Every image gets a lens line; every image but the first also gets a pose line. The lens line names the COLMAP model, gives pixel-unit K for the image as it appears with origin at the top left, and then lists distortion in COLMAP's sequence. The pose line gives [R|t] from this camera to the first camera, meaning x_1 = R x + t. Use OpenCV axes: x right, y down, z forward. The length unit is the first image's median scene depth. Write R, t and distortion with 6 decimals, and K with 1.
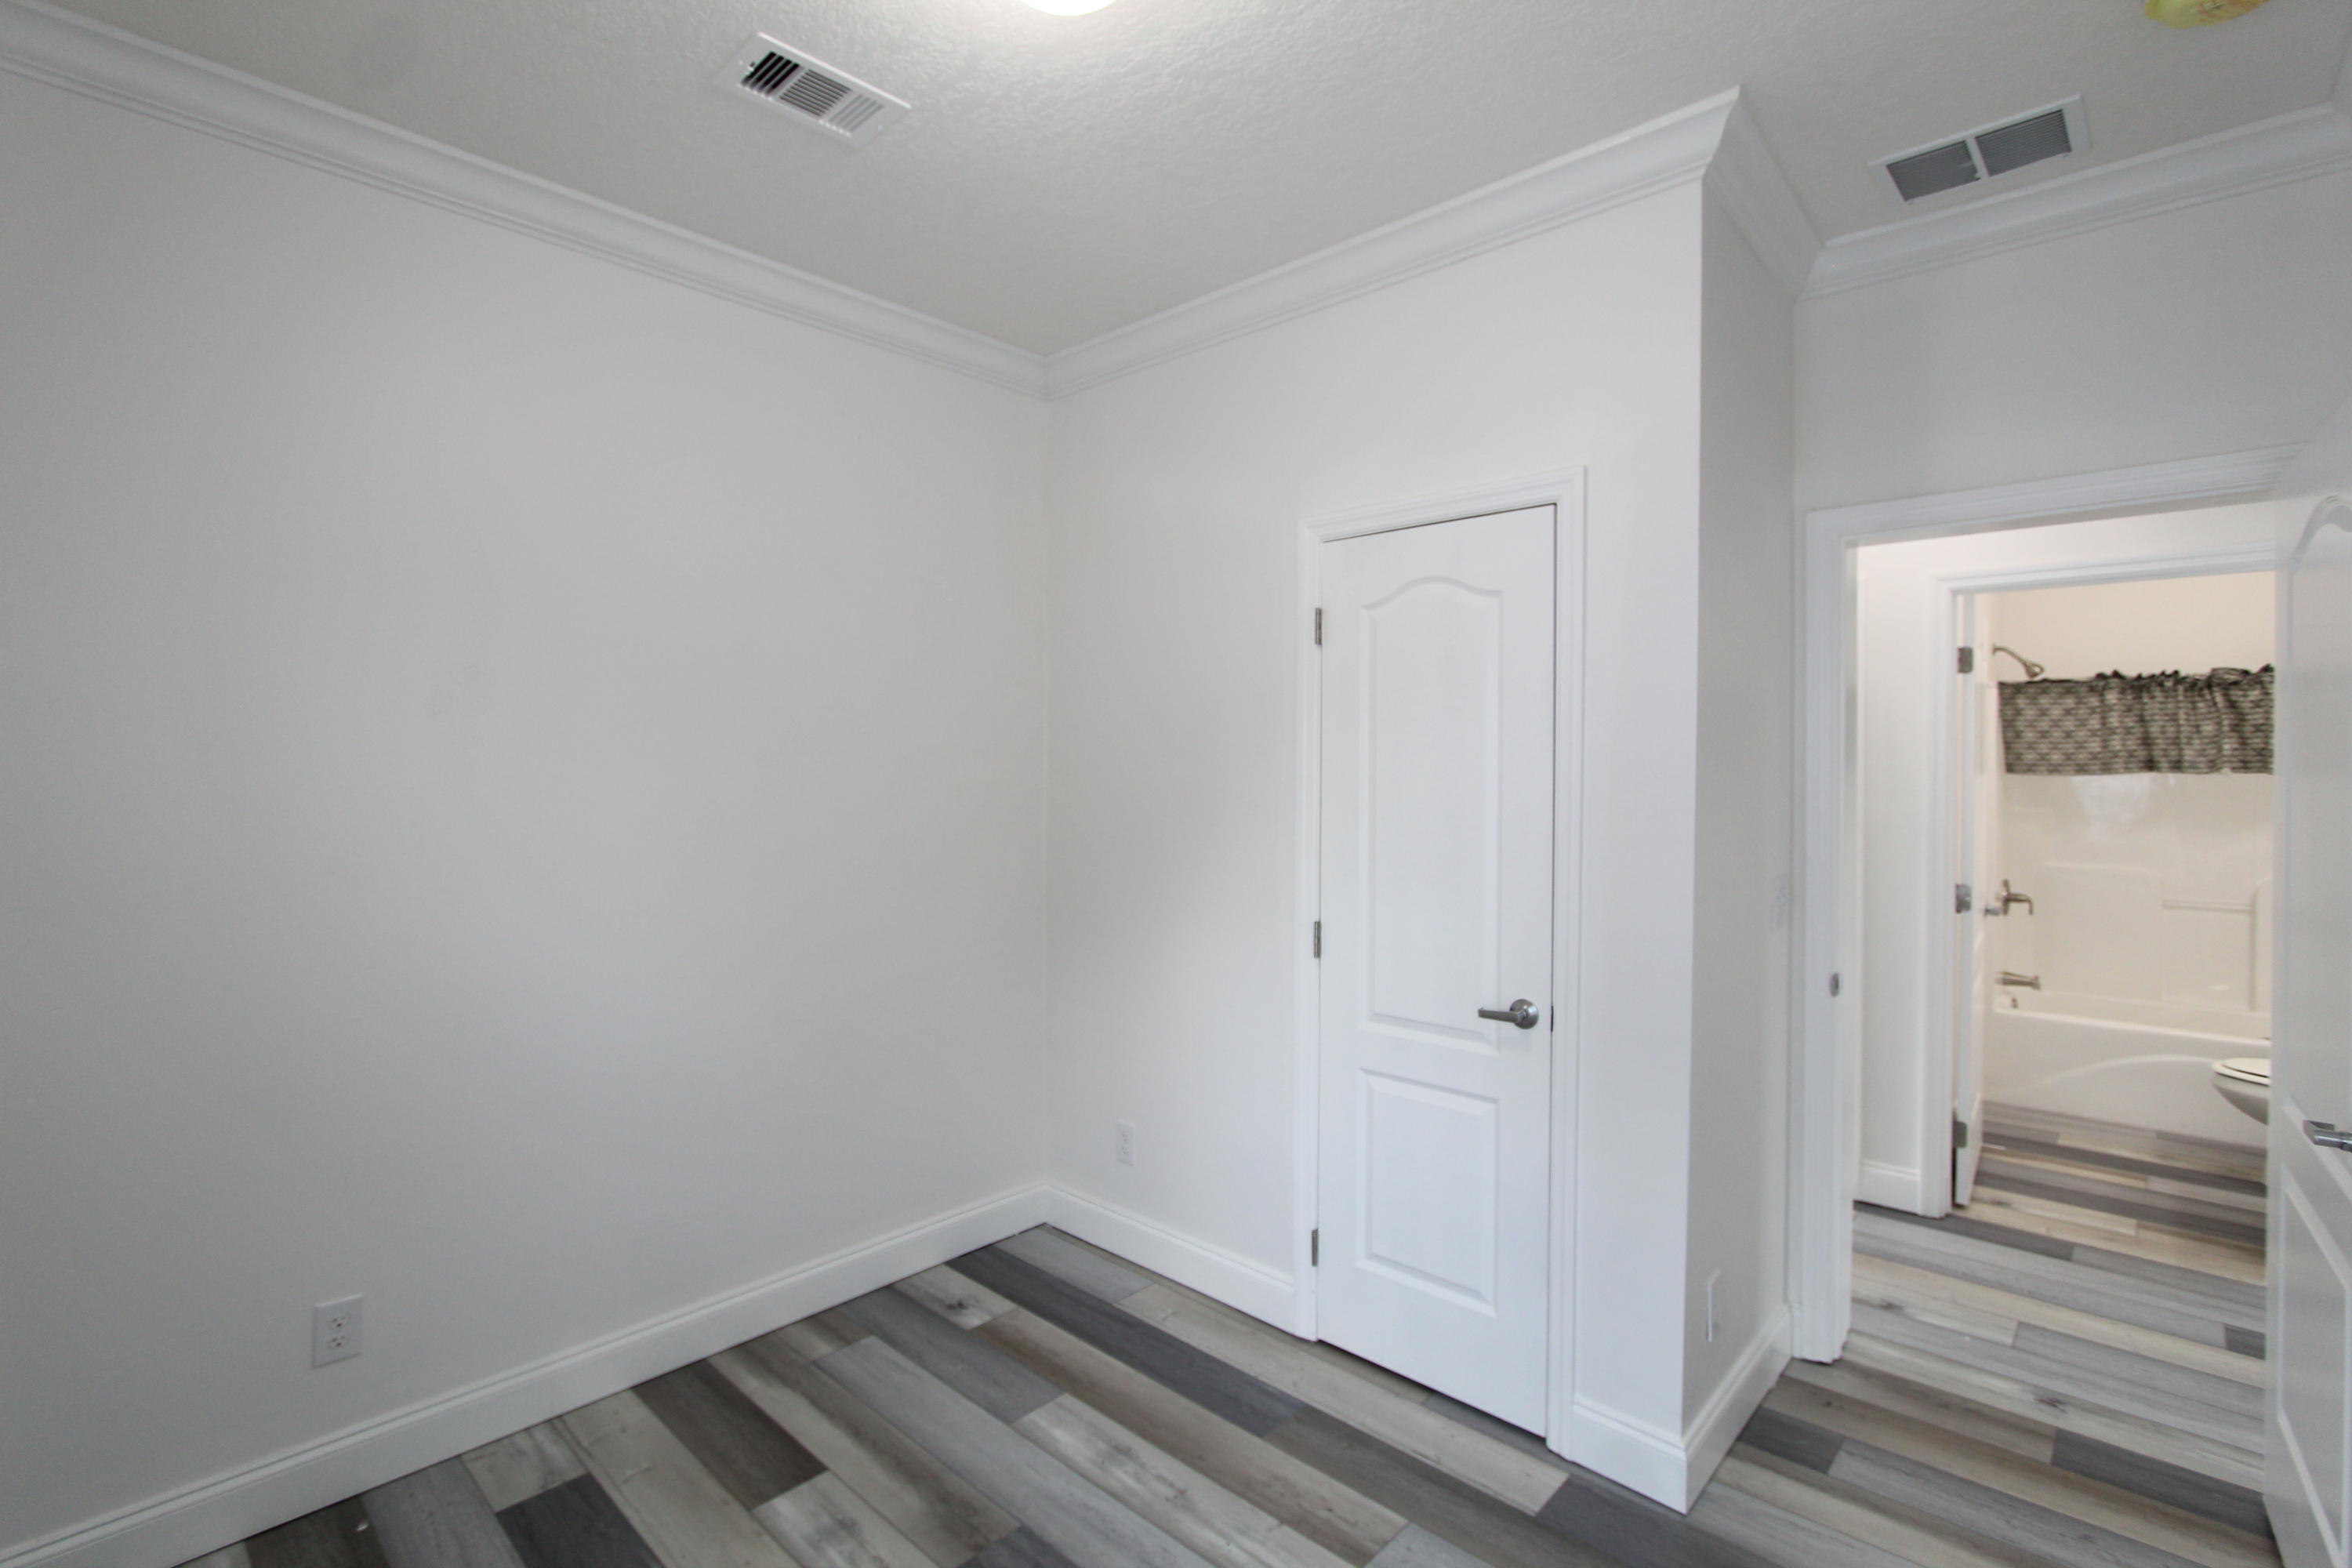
lens RADIAL K [[1080.1, 0, 1170.5], [0, 1080.1, 771.1], [0, 0, 1]] dist [-0.021078, 0.003560]
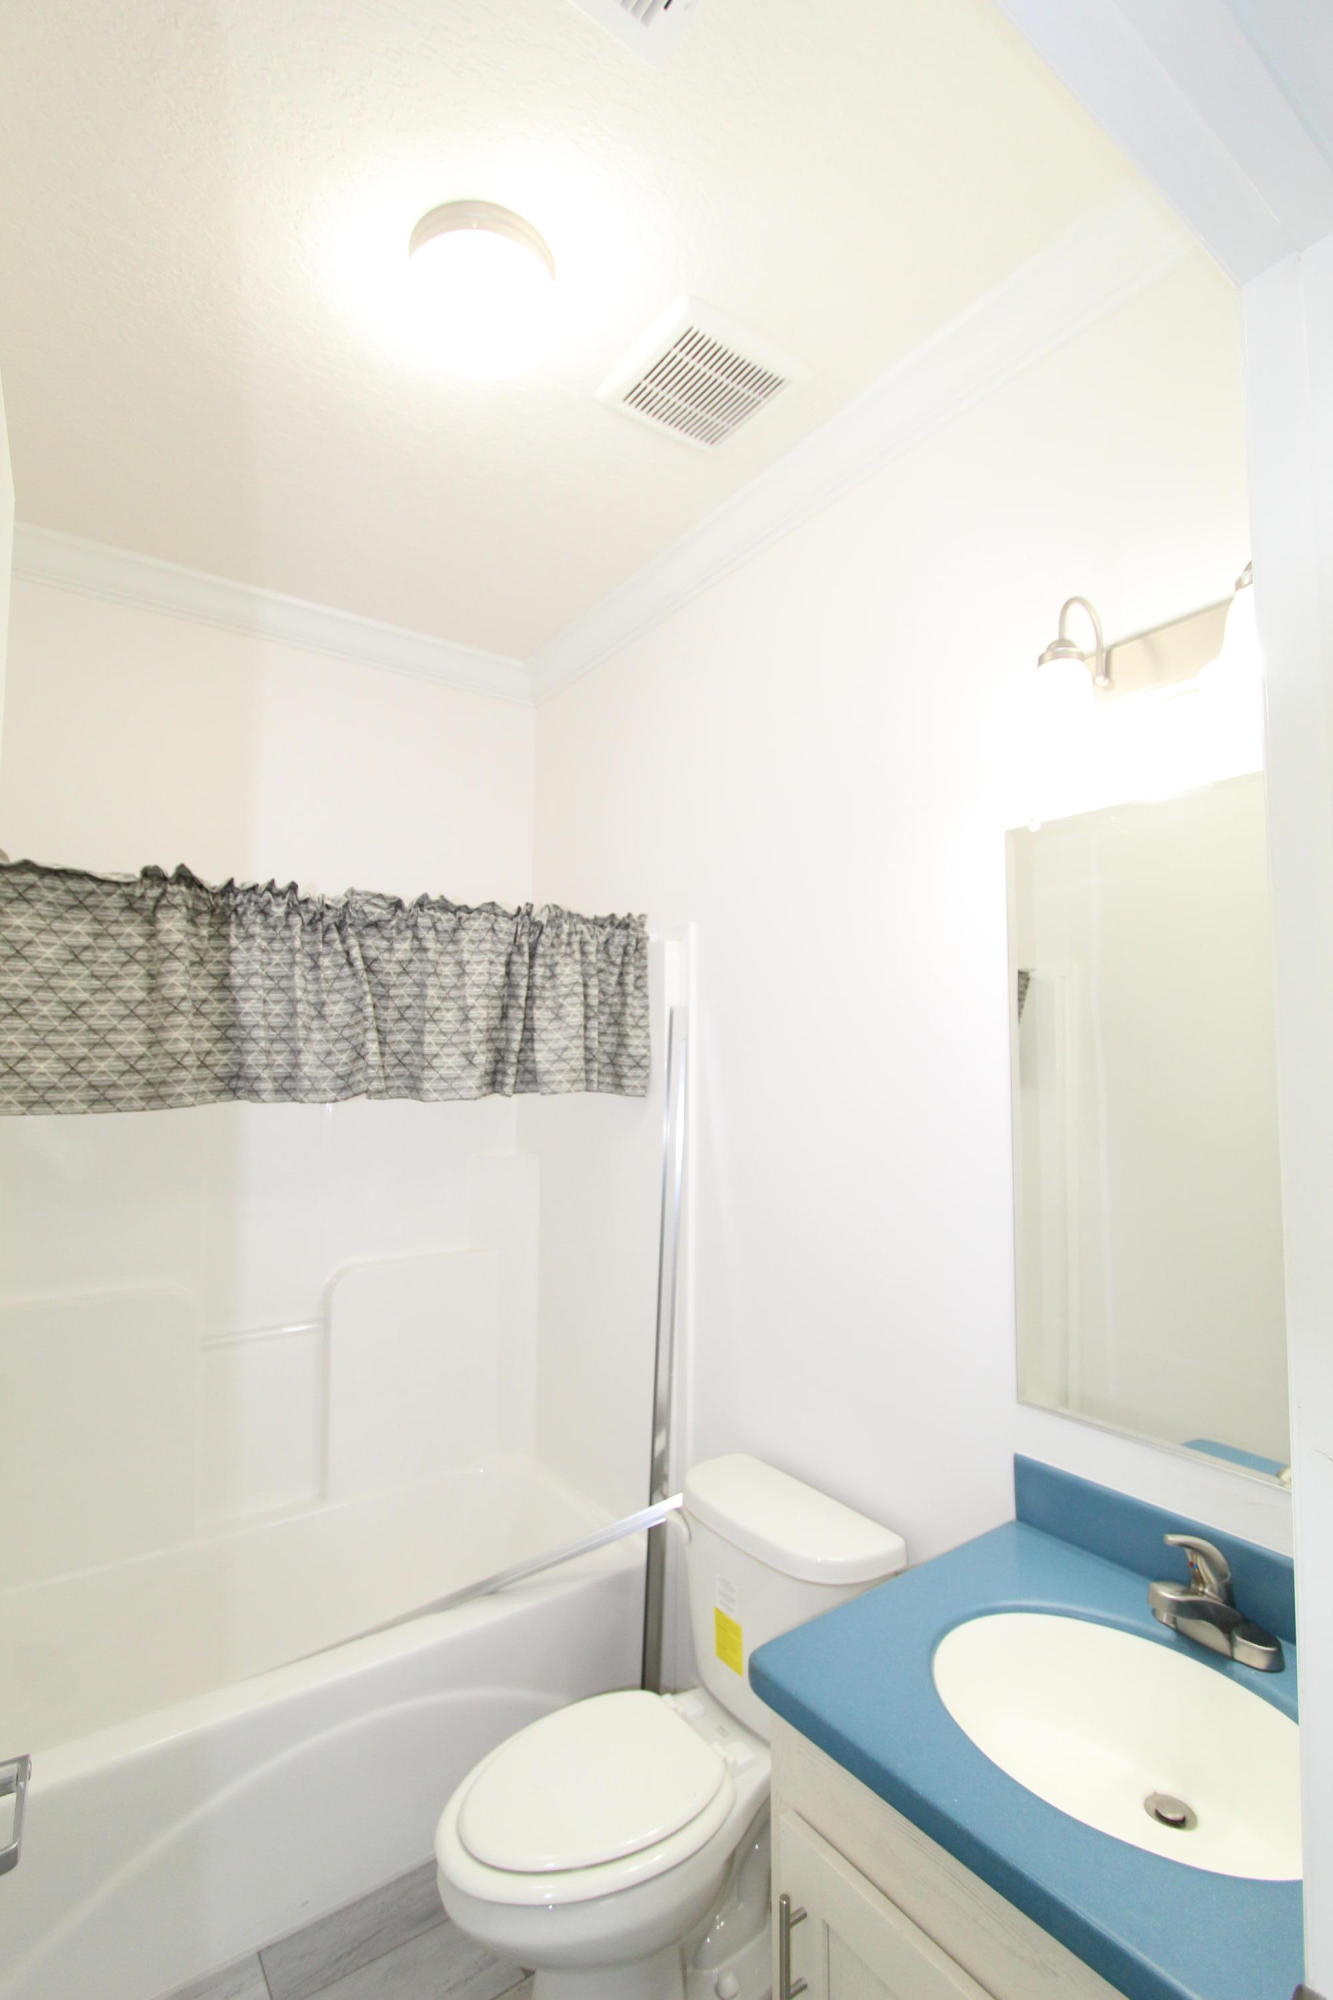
lens RADIAL K [[918.5, 0, 661.2], [0, 918.5, 1003.9], [0, 0, 1]] dist [-0.021078, 0.003560]
pose [[0.191443, 0.059850, 0.979677, 0.567958], [0.002891, 0.998100, -0.061540, -0.015767], [-0.981500, 0.014613, 0.190906, 0.741971]]
